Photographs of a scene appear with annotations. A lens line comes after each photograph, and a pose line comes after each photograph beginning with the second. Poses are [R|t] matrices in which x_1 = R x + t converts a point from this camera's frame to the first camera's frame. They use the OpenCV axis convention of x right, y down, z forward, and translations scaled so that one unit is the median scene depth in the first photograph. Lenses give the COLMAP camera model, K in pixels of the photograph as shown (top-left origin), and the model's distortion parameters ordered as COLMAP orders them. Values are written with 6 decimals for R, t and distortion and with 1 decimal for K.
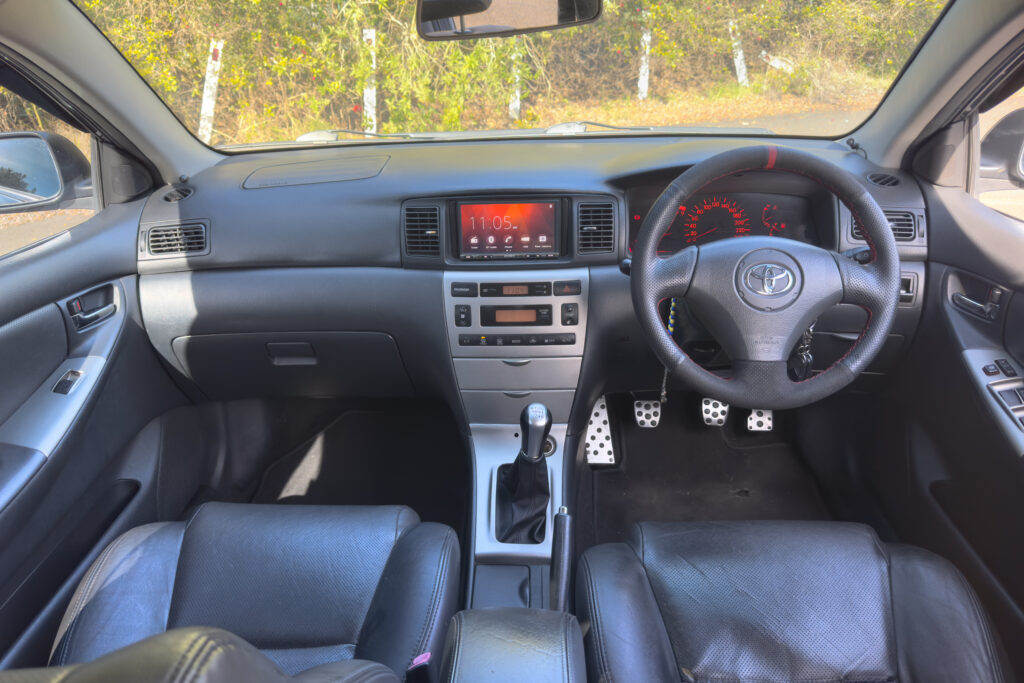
lens RADIAL K [[683.9, 0, 512.0], [0, 683.9, 341.5], [0, 0, 1]] dist [0.072643, -0.113889]
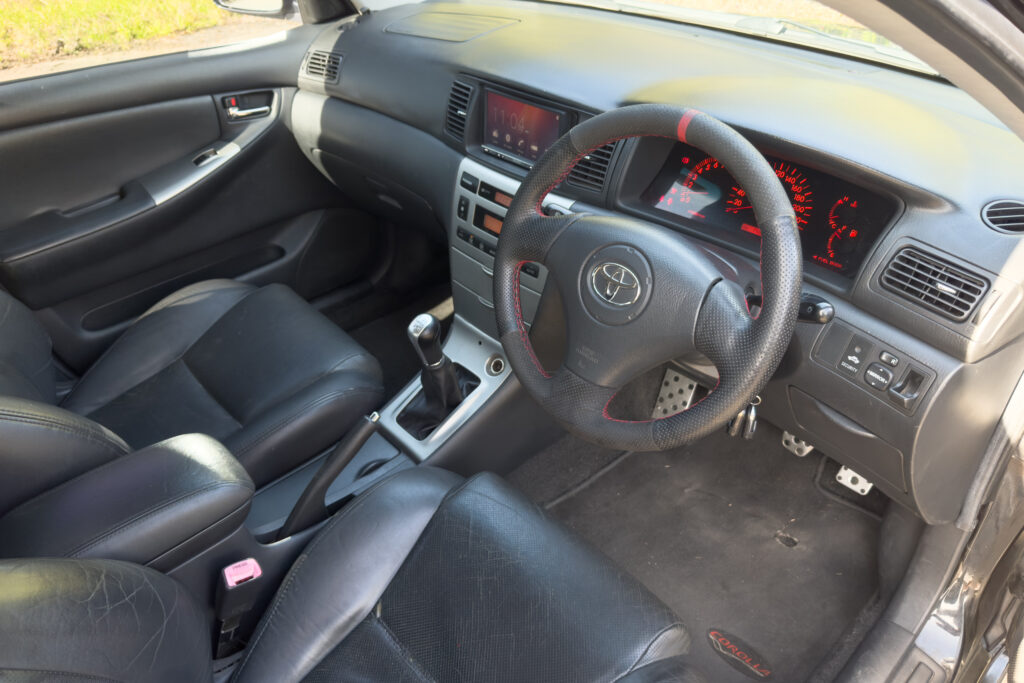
lens RADIAL K [[687.7, 0, 512.0], [0, 687.7, 341.5], [0, 0, 1]] dist [0.178043, -0.385780]
pose [[0.696487, 0.437306, -0.568919, 0.631240], [-0.294493, 0.897195, 0.329112, -0.214384], [0.654354, -0.061680, 0.753669, 0.280934]]
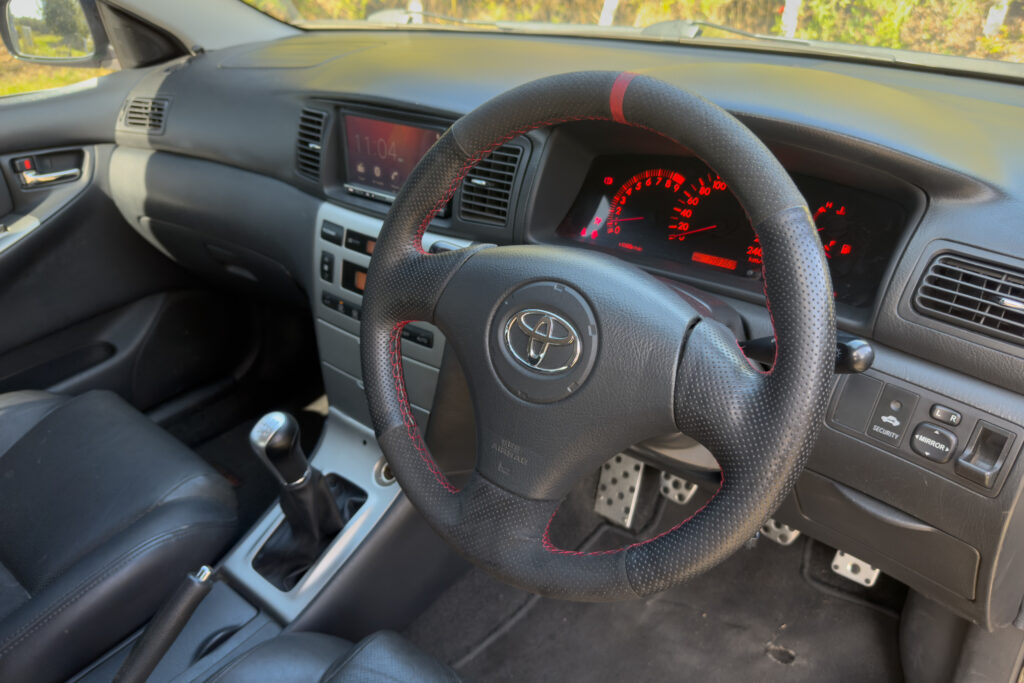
lens RADIAL K [[683.9, 0, 512.0], [0, 683.9, 341.5], [0, 0, 1]] dist [0.072643, -0.113889]
pose [[0.799158, 0.304463, -0.518313, 0.505970], [-0.240355, 0.952163, 0.188722, -0.150300], [0.550977, -0.026239, 0.834108, 0.481845]]
